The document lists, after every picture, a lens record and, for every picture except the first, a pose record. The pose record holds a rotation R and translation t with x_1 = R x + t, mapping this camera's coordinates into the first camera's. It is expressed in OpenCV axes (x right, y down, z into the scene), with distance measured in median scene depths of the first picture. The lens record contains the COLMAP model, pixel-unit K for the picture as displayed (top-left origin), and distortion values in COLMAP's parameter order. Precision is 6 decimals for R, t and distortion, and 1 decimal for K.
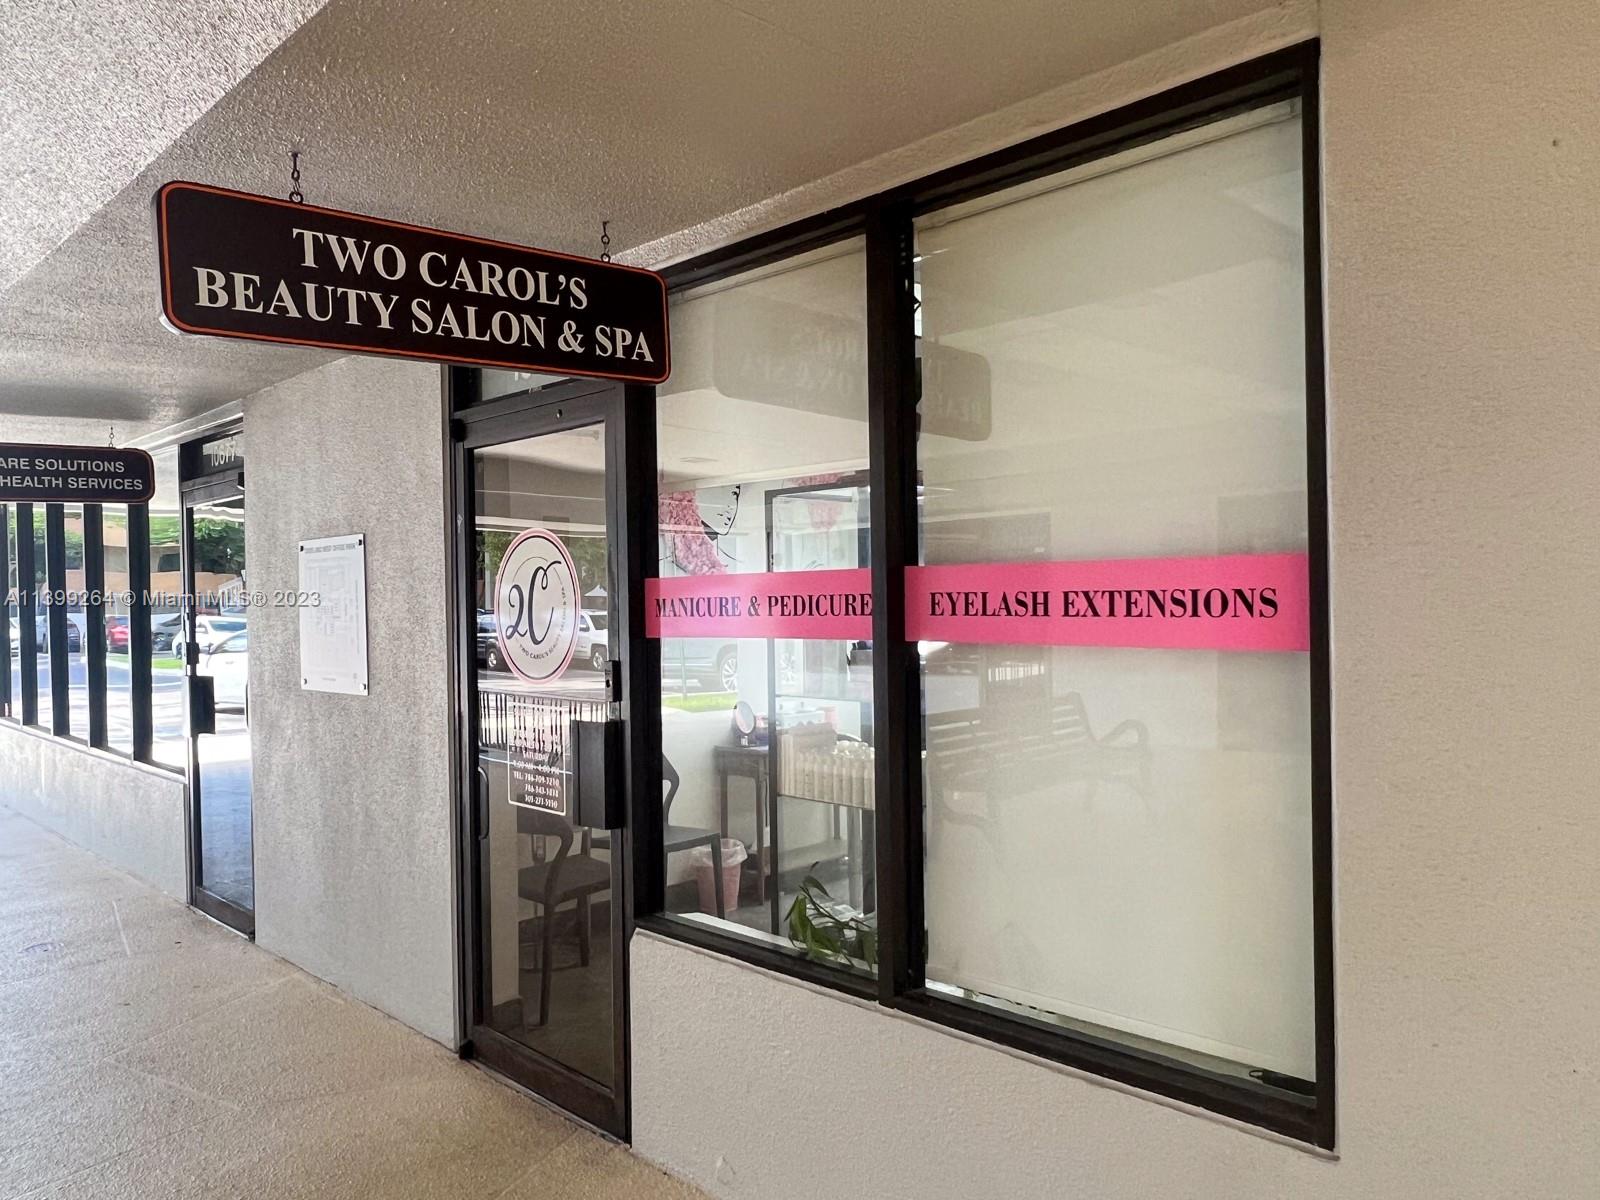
lens RADIAL K [[1128.8, 0, 799.9], [0, 1128.8, 605.7], [0, 0, 1]] dist [-0.008273, 0.000622]
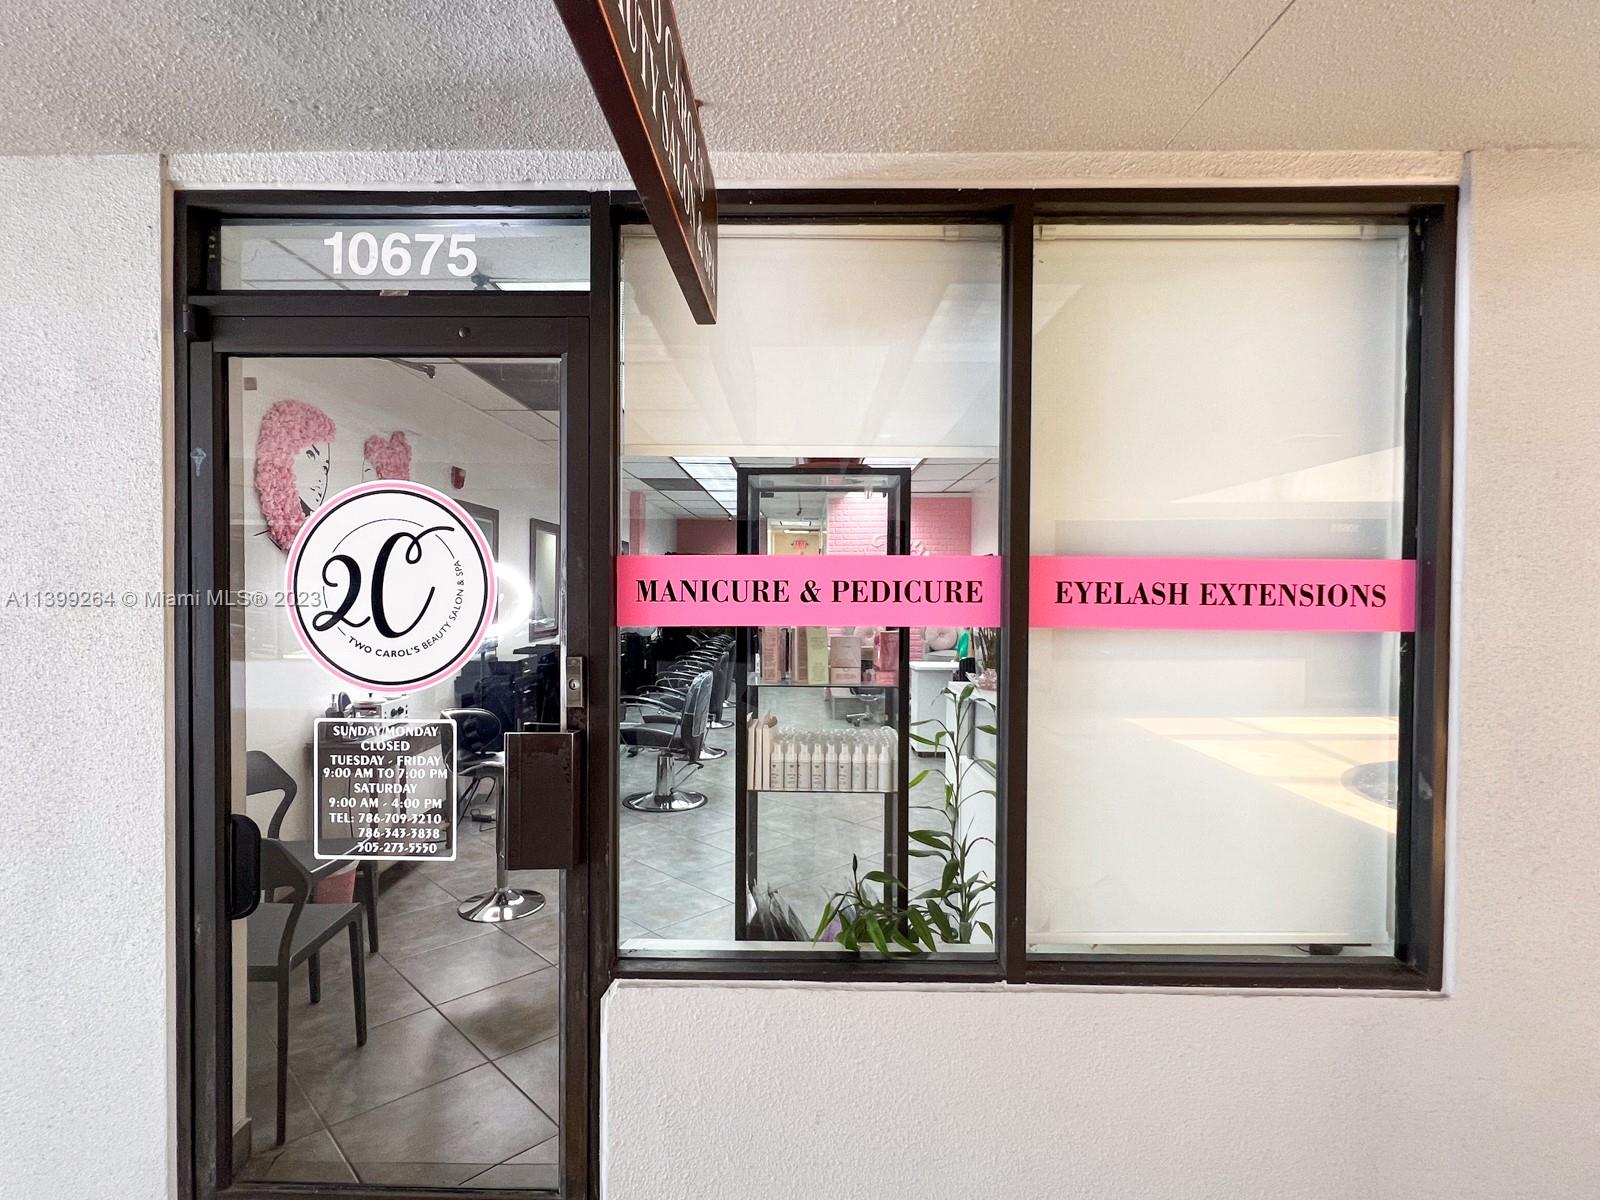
lens RADIAL K [[824.3, 0, 797.7], [0, 824.3, 594.6], [0, 0, 1]] dist [0.000973, -0.000226]
pose [[0.718249, 0.009363, 0.695723, -0.639409], [-0.013334, 0.999911, 0.000309, 0.004094], [-0.695659, -0.009499, 0.718310, 0.650785]]
